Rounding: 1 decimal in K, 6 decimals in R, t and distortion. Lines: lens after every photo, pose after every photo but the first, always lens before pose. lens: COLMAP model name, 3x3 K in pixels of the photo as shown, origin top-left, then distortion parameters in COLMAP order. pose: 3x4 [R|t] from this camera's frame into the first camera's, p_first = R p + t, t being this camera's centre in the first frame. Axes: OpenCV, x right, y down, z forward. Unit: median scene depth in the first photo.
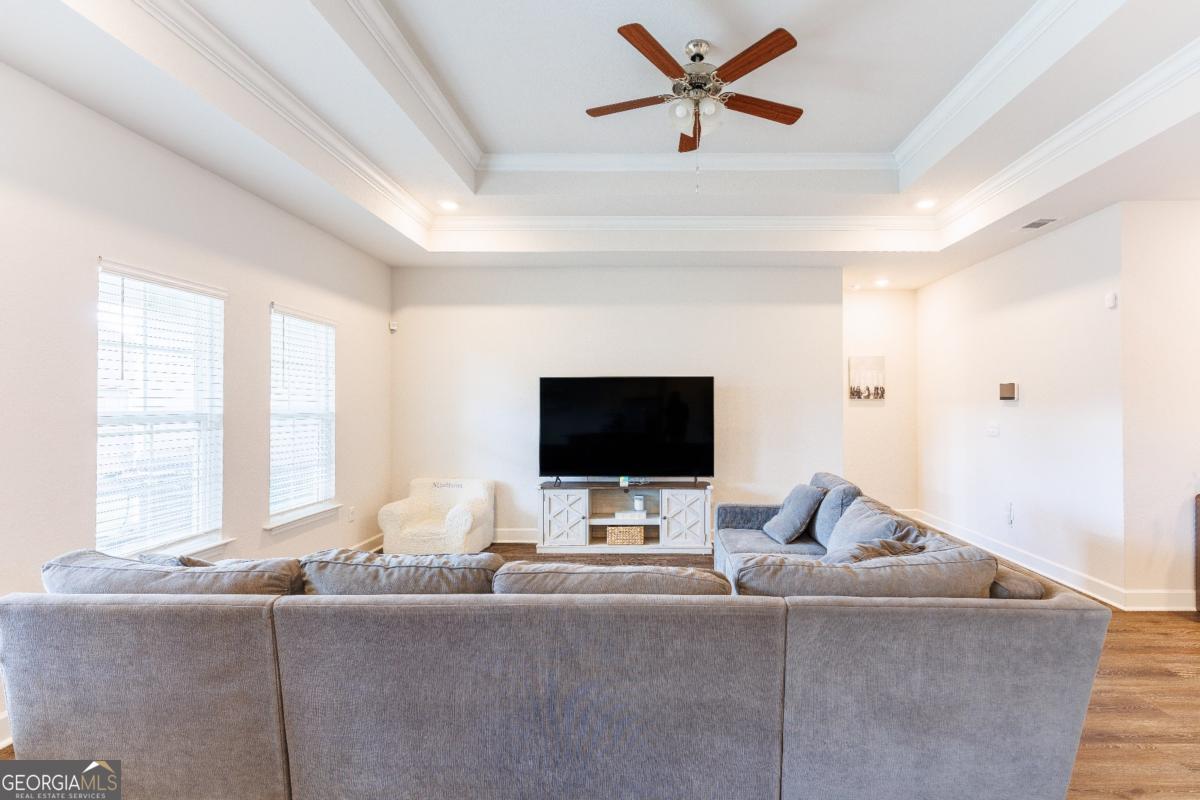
lens RADIAL K [[566.9, 0, 647.3], [0, 566.9, 401.0], [0, 0, 1]] dist [0.004652, 0.000007]
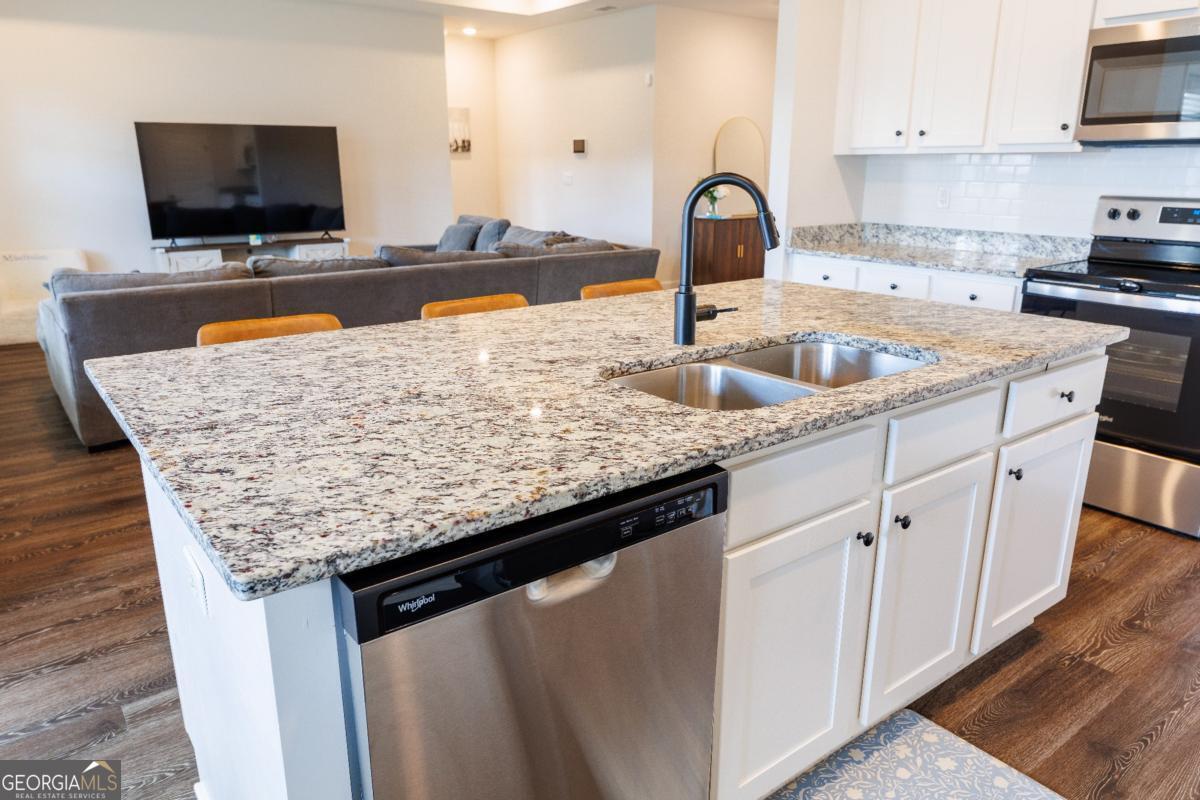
lens RADIAL K [[817.8, 0, 597.5], [0, 817.8, 399.1], [0, 0, 1]] dist [0.001587, 0.000991]
pose [[0.787759, -0.170481, 0.591922, -0.448274], [-0.005148, 0.959083, 0.283079, 0.006226], [-0.615962, -0.226046, 0.754649, -0.455810]]
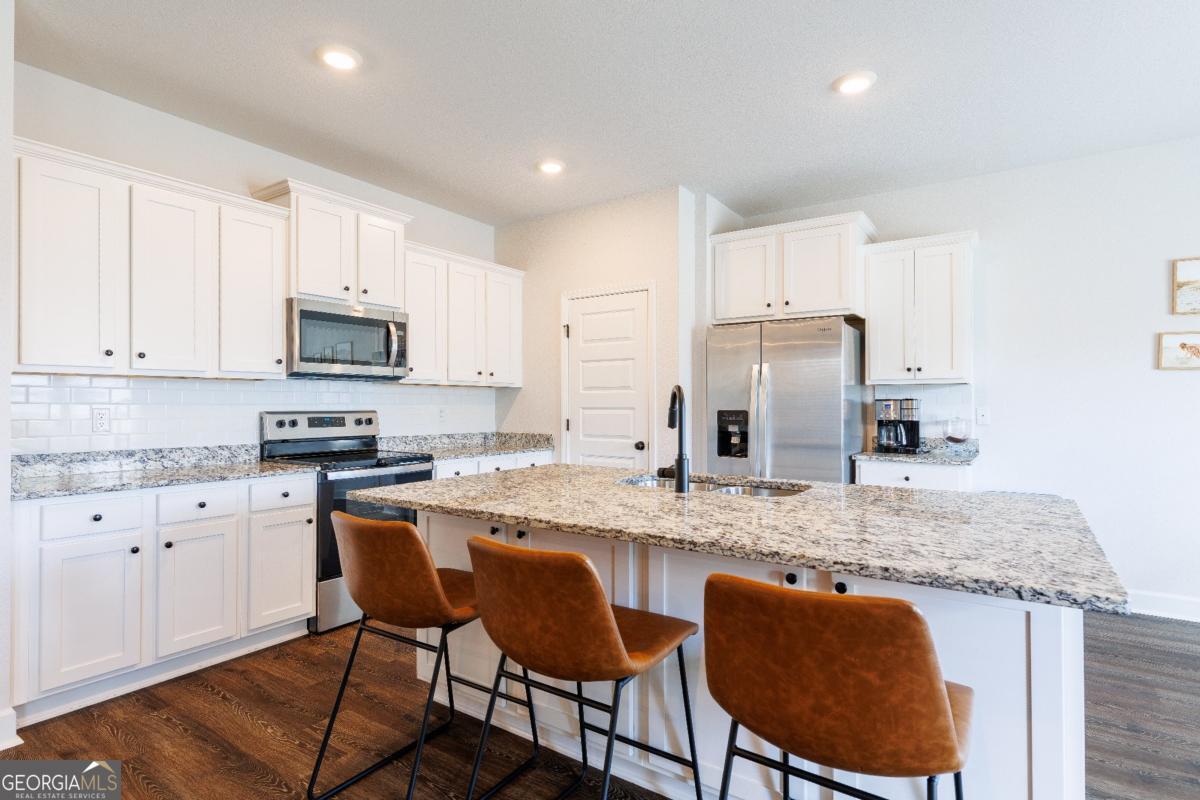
lens RADIAL K [[608.6, 0, 598.1], [0, 608.6, 399.7], [0, 0, 1]] dist [-0.001724, 0.000872]
pose [[-0.832786, 0.003882, 0.553582, -0.378069], [-0.003511, 0.999918, -0.012294, 0.027269], [-0.553584, -0.012182, -0.832704, 0.172231]]
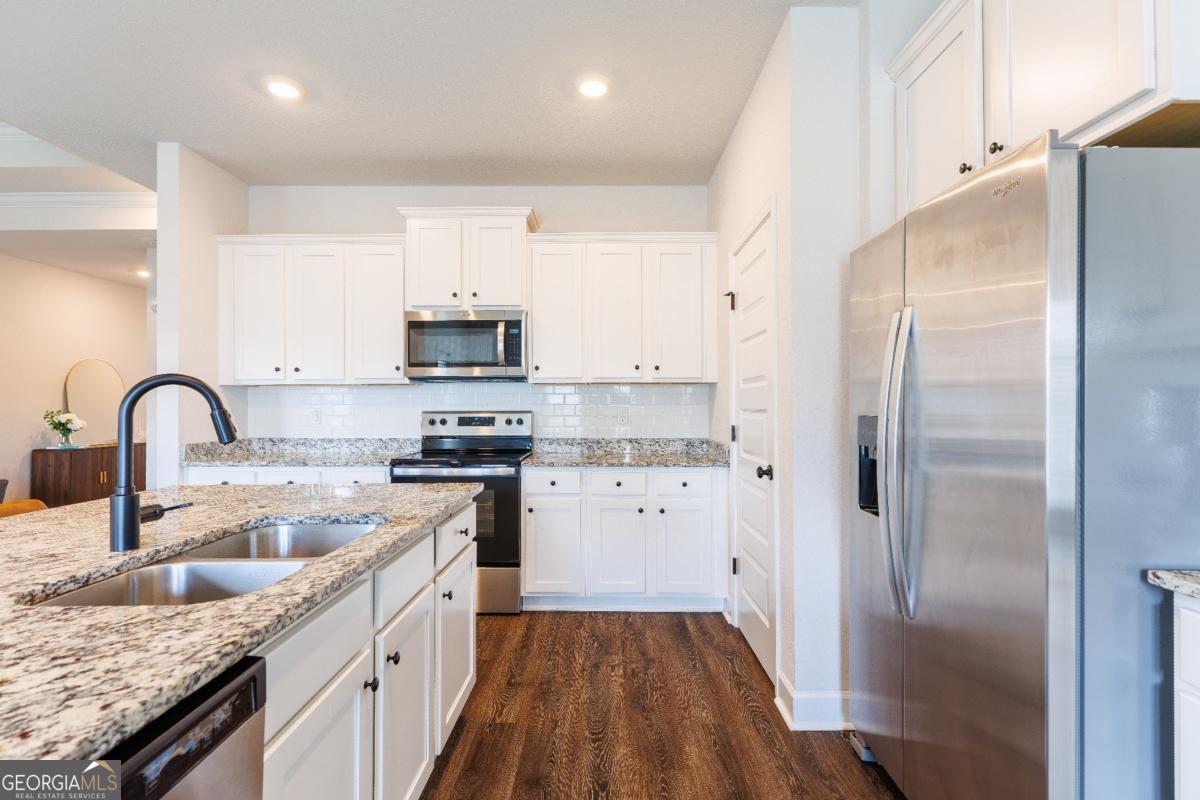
lens RADIAL K [[568.4, 0, 599.2], [0, 568.4, 399.5], [0, 0, 1]] dist [0.006661, -0.000781]
pose [[-0.002354, 0.010283, 0.999944, -0.435840], [-0.004036, 0.999939, -0.010293, 0.024833], [-0.999989, -0.004060, -0.002313, -0.394820]]
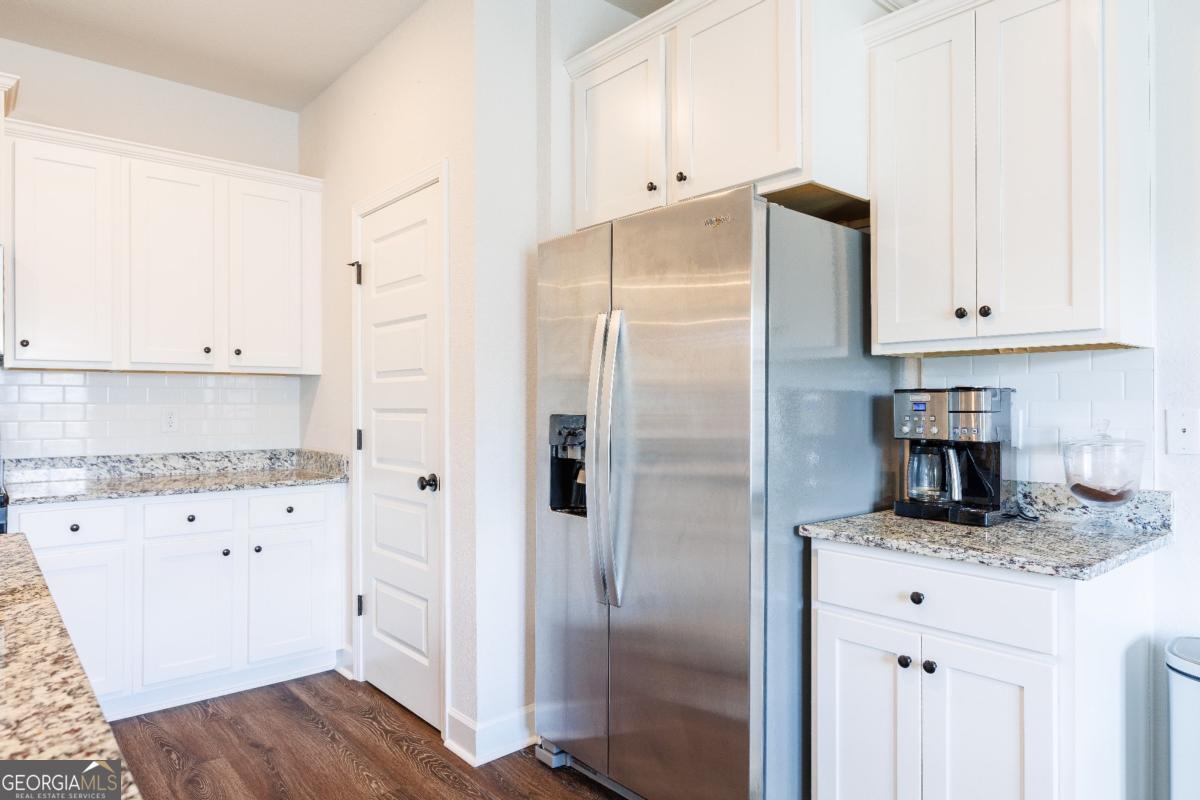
lens RADIAL K [[734.4, 0, 599.3], [0, 734.4, 397.6], [0, 0, 1]] dist [-0.001971, 0.001106]
pose [[-0.662622, 0.007535, 0.748916, -0.432648], [-0.002078, 0.999927, -0.011899, 0.025623], [-0.748951, -0.009441, -0.662558, -0.283622]]
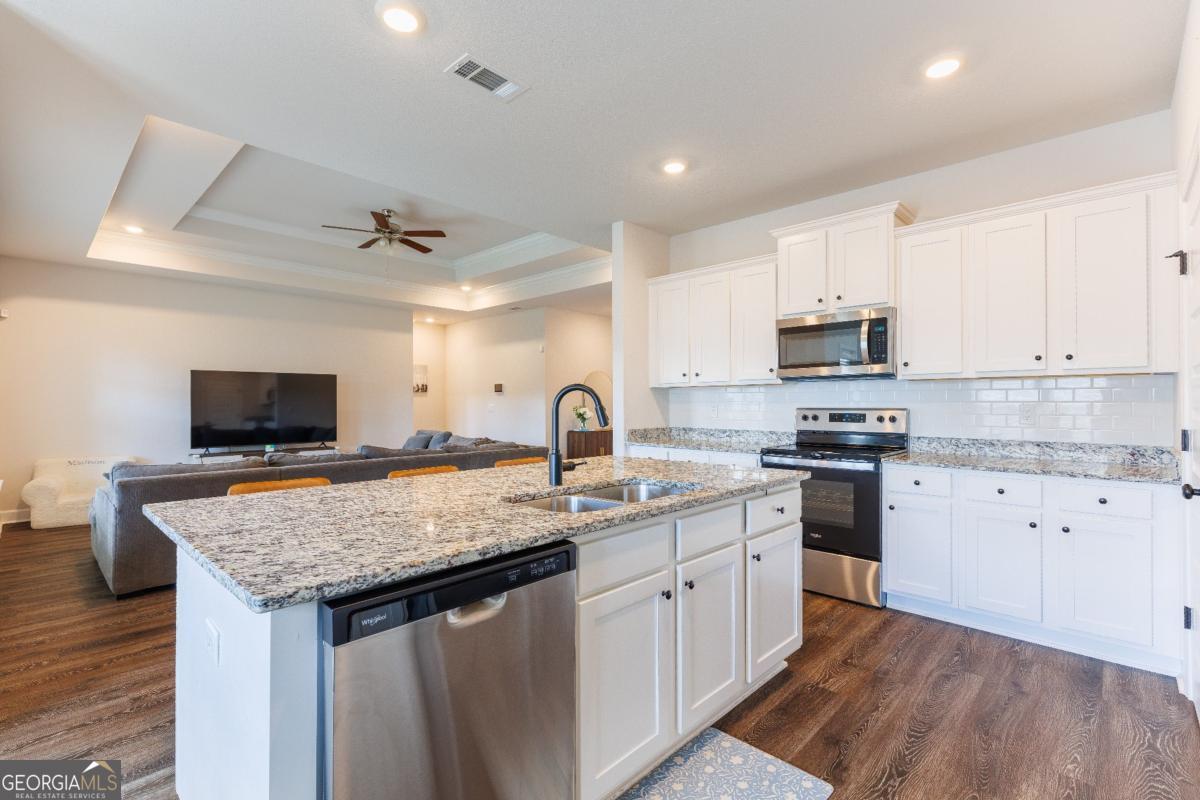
lens RADIAL K [[544.3, 0, 598.5], [0, 544.3, 400.0], [0, 0, 1]] dist [0.007885, -0.000860]
pose [[0.682488, 0.002922, 0.730891, -0.466213], [-0.002857, 0.999995, -0.001331, 0.024036], [-0.730891, -0.001180, 0.682493, -0.491631]]
